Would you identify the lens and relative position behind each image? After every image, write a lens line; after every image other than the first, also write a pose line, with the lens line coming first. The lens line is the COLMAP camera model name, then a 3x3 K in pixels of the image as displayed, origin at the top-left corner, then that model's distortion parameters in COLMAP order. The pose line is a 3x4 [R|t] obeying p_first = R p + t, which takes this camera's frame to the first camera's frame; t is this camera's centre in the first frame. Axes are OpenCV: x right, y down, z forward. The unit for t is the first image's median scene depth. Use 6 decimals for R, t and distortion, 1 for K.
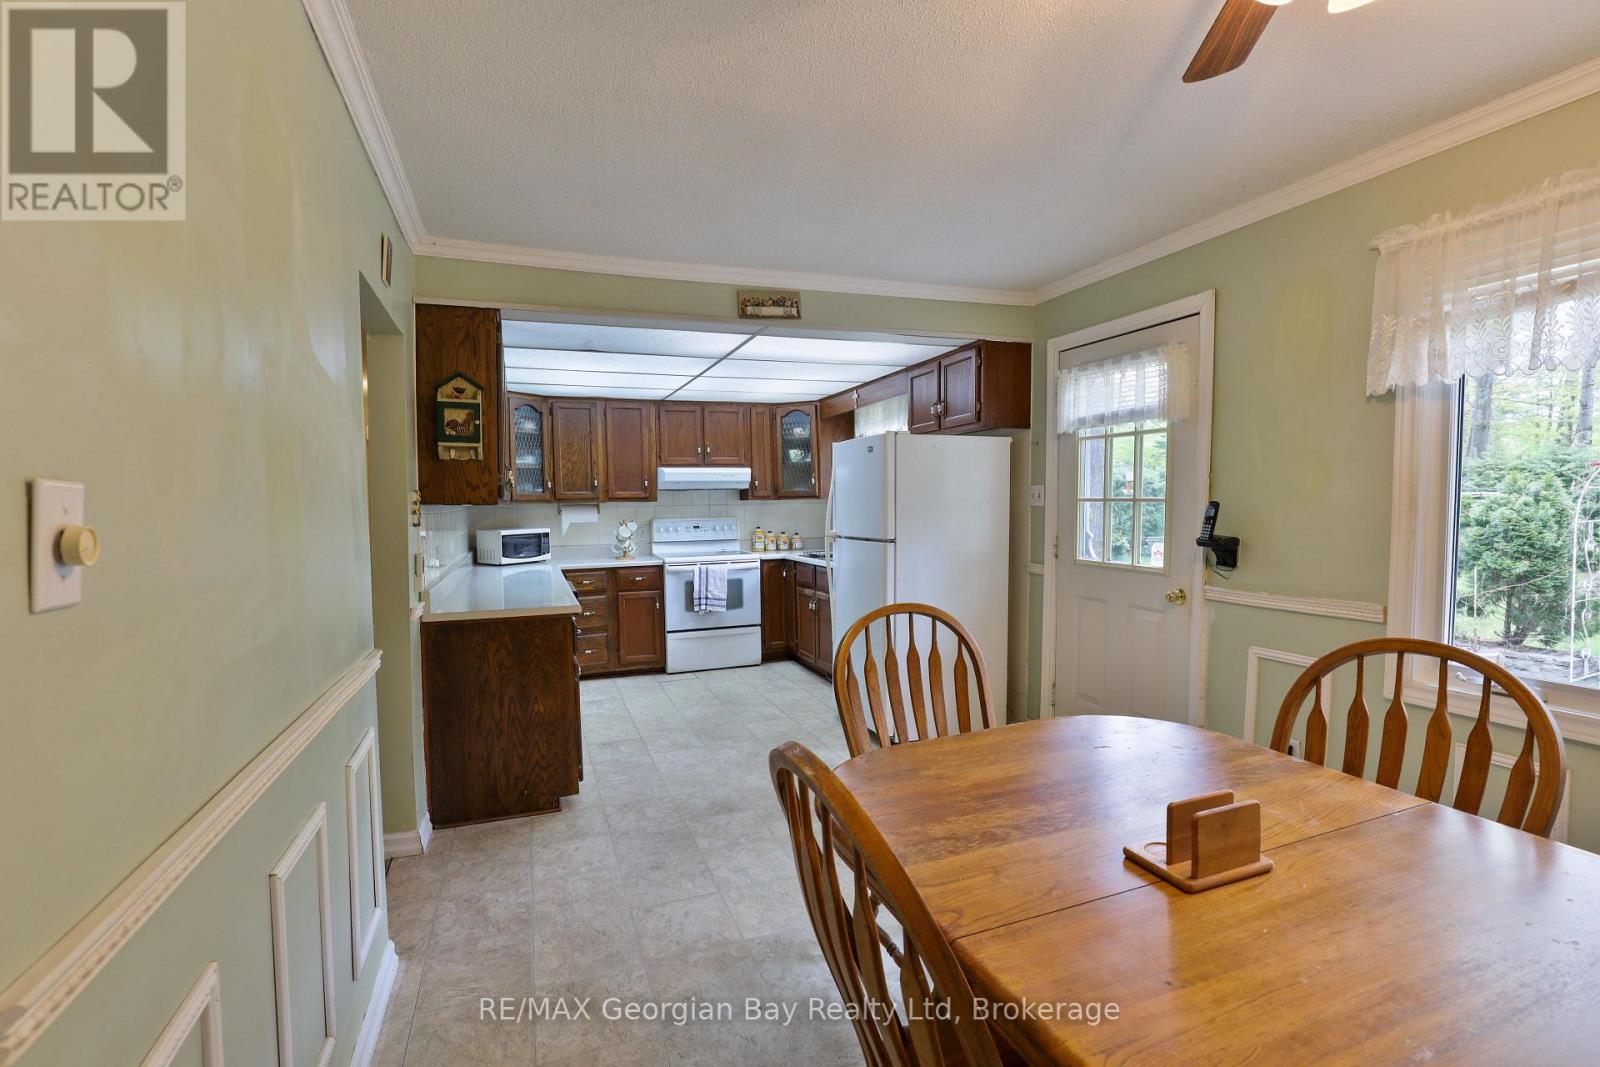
lens RADIAL K [[752.6, 0, 786.9], [0, 752.6, 536.9], [0, 0, 1]] dist [-0.024769, 0.002649]
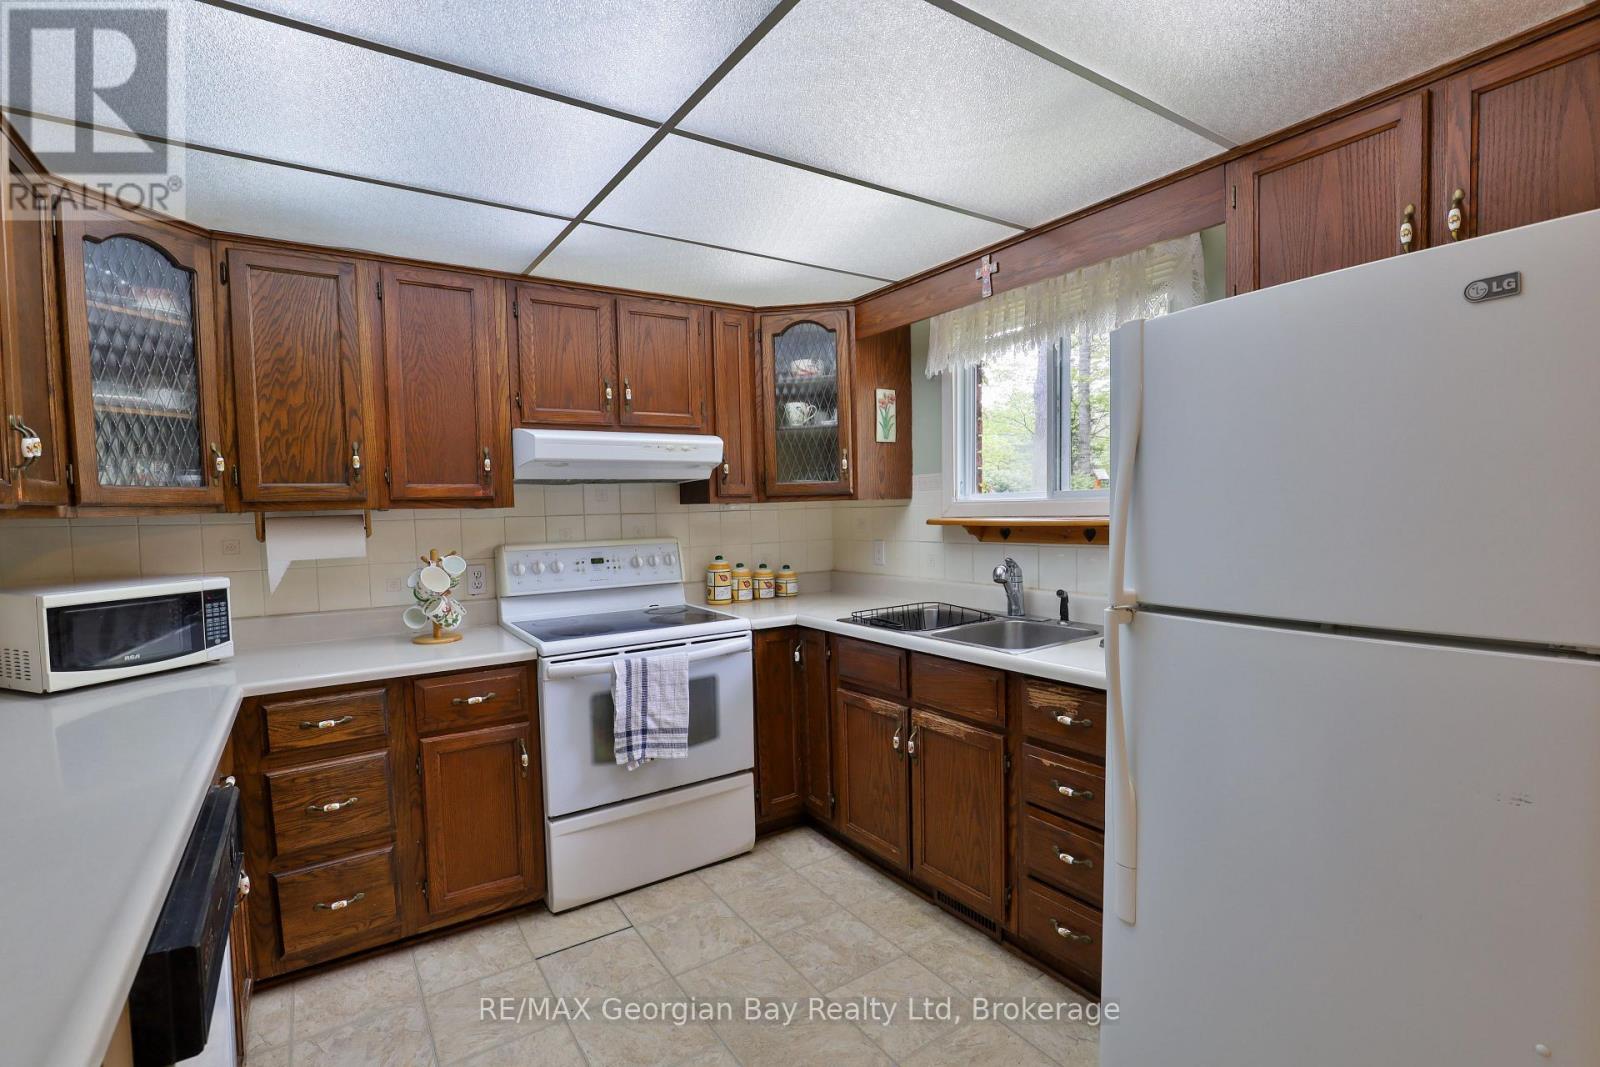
lens RADIAL K [[752.6, 0, 799.1], [0, 752.6, 545.2], [0, 0, 1]] dist [-0.024769, 0.002649]
pose [[0.970901, -0.017051, 0.238872, -0.119052], [0.016672, 0.999854, 0.003609, -0.024335], [-0.238899, 0.000478, 0.971044, 0.550531]]
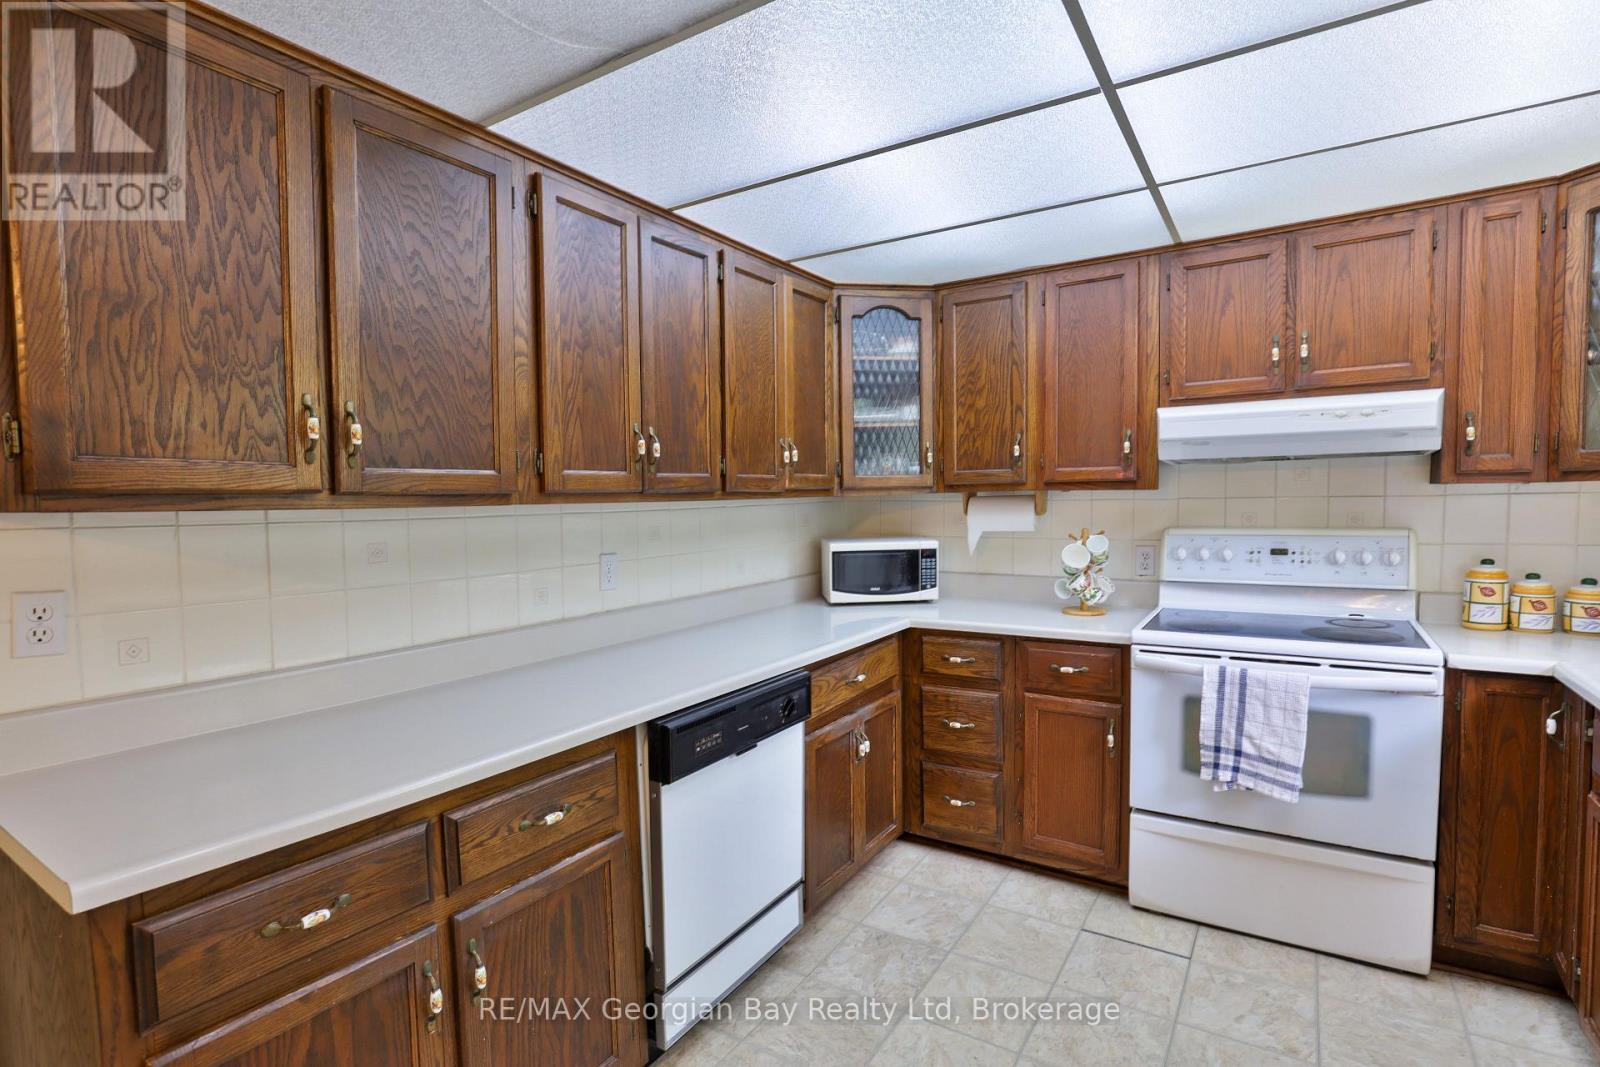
lens RADIAL K [[752.6, 0, 802.7], [0, 752.6, 549.5], [0, 0, 1]] dist [-0.024769, 0.002649]
pose [[0.602285, 0.058795, -0.796113, 0.047921], [-0.030205, 0.998248, 0.050872, -0.029080], [0.797709, -0.006592, 0.603006, 0.598982]]
